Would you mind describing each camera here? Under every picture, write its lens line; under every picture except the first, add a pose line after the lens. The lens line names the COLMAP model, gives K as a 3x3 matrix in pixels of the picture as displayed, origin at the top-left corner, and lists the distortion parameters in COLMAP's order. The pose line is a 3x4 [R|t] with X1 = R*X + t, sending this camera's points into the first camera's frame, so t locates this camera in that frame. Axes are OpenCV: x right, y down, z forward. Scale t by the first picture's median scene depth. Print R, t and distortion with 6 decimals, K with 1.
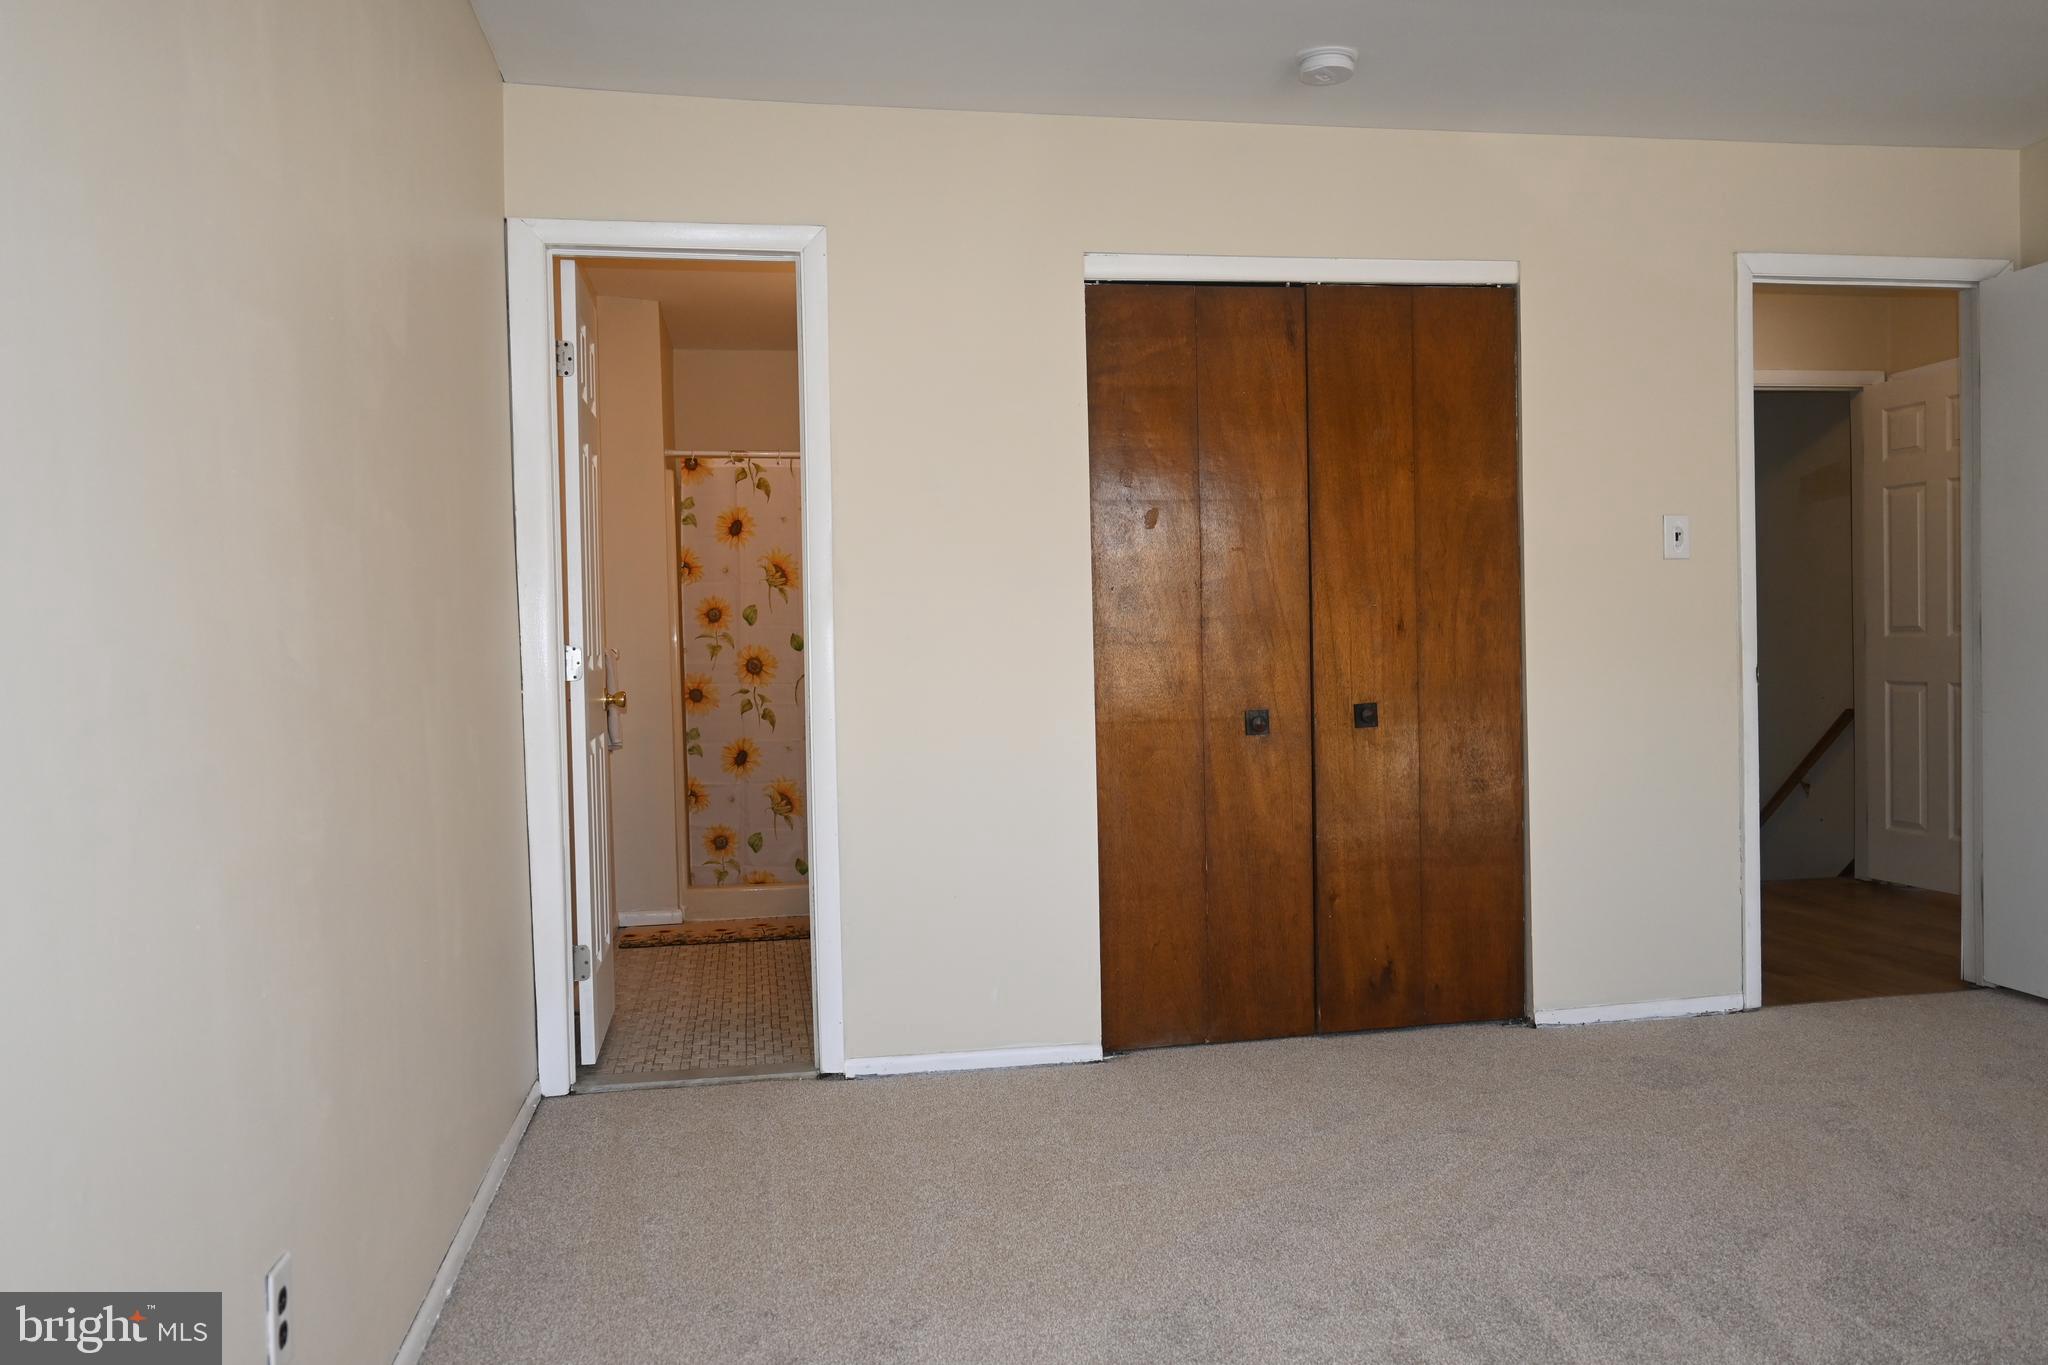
lens RADIAL K [[1532.0, 0, 1027.5], [0, 1532.0, 688.8], [0, 0, 1]] dist [-0.006790, 0.000927]
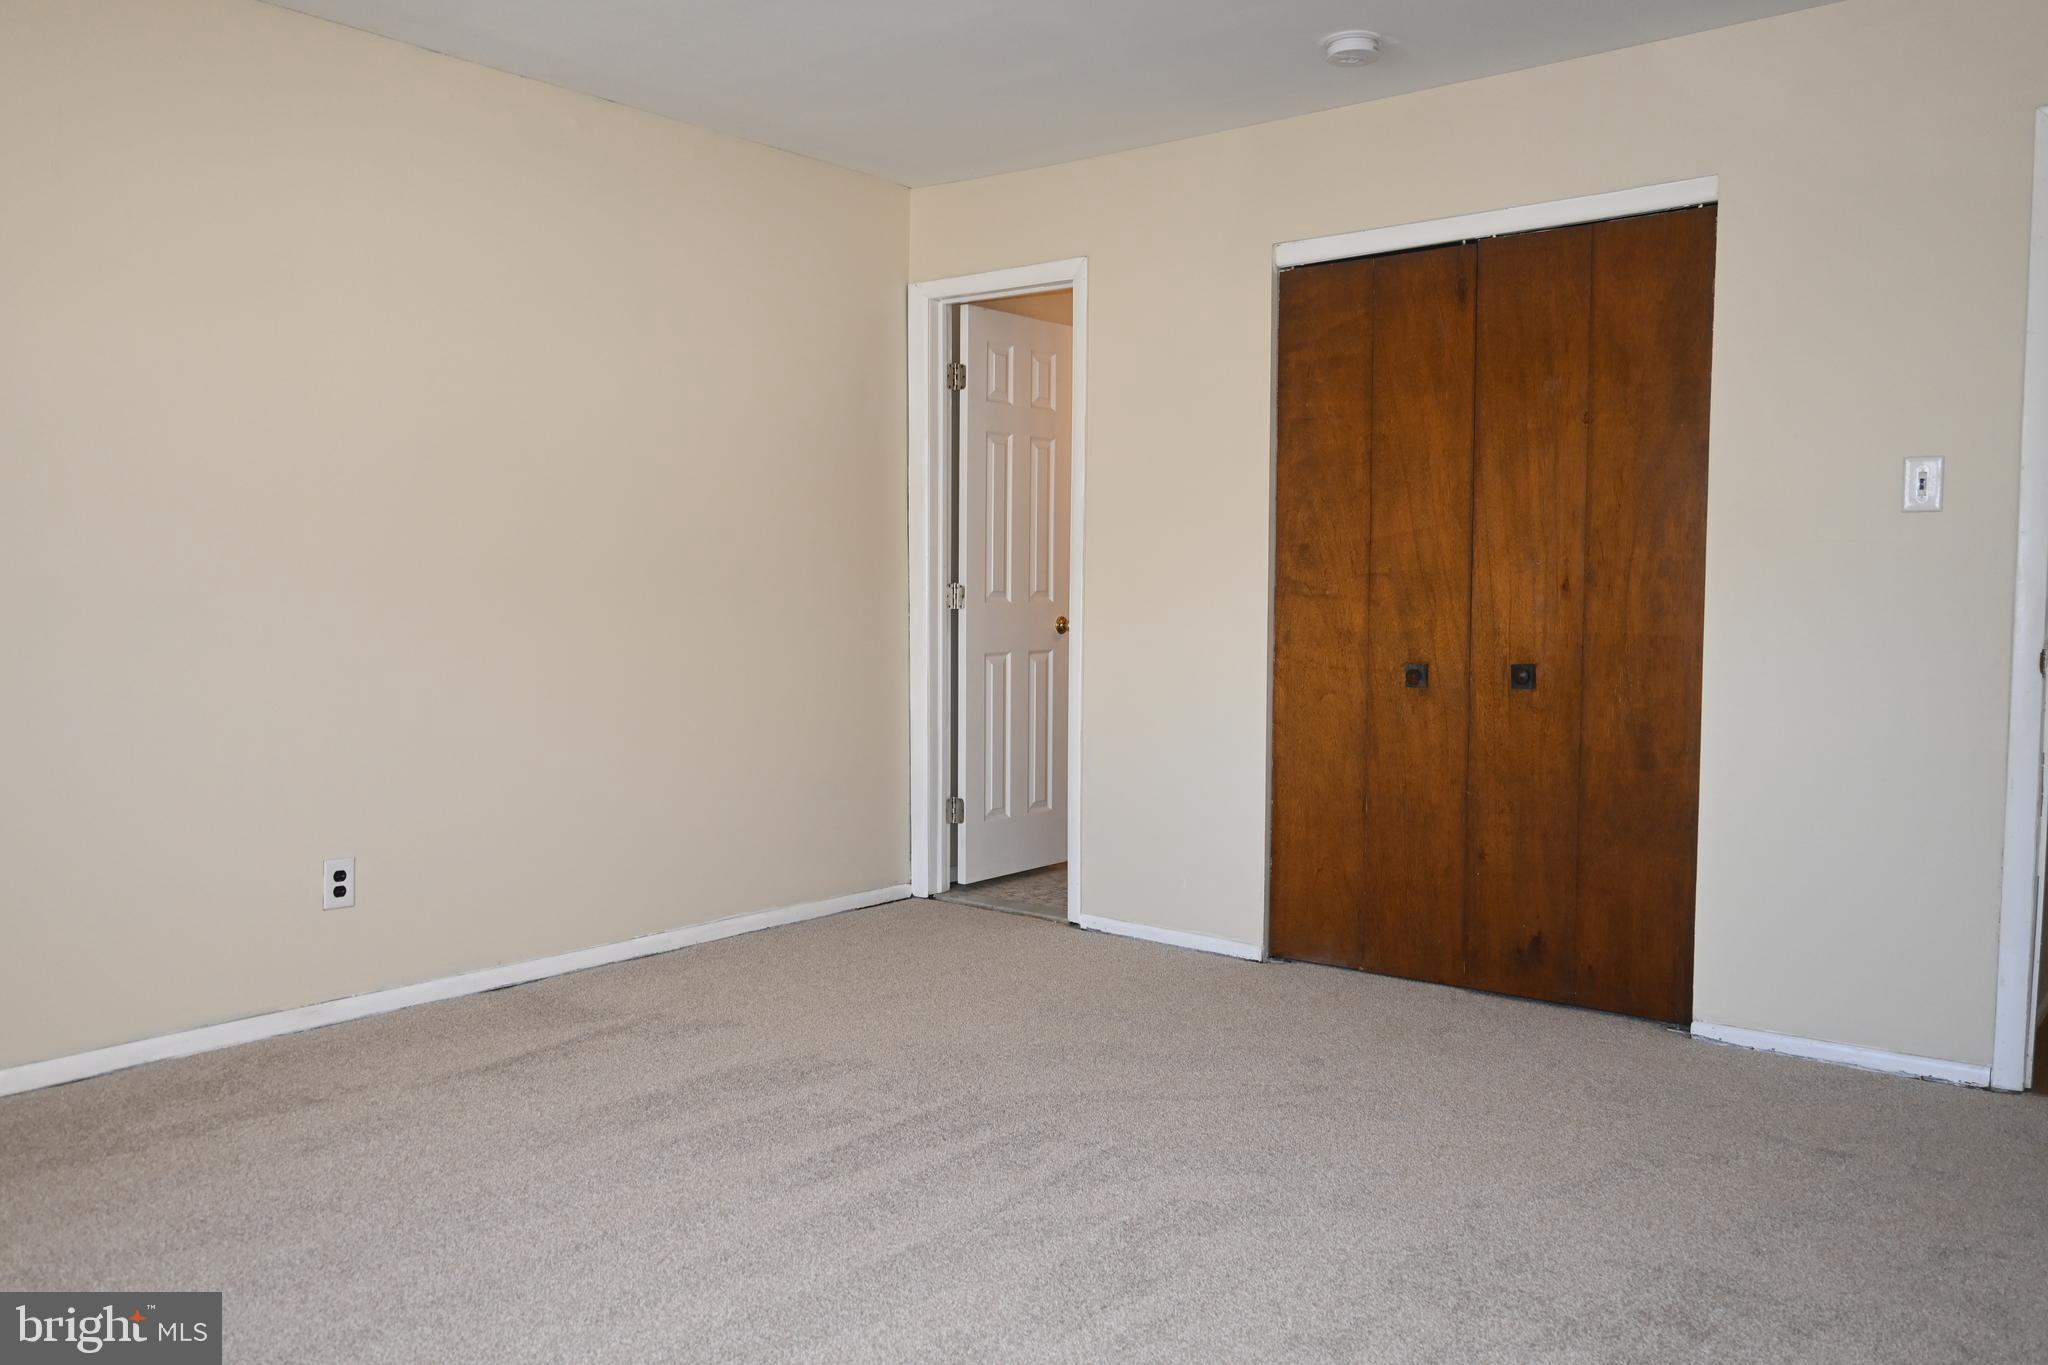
lens RADIAL K [[1532.0, 0, 1027.5], [0, 1532.0, 688.8], [0, 0, 1]] dist [-0.006790, 0.000927]
pose [[0.656510, 0.076746, -0.750403, 0.795422], [-0.043378, 0.997006, 0.064017, -0.025214], [0.753069, -0.009476, 0.657873, 0.127421]]
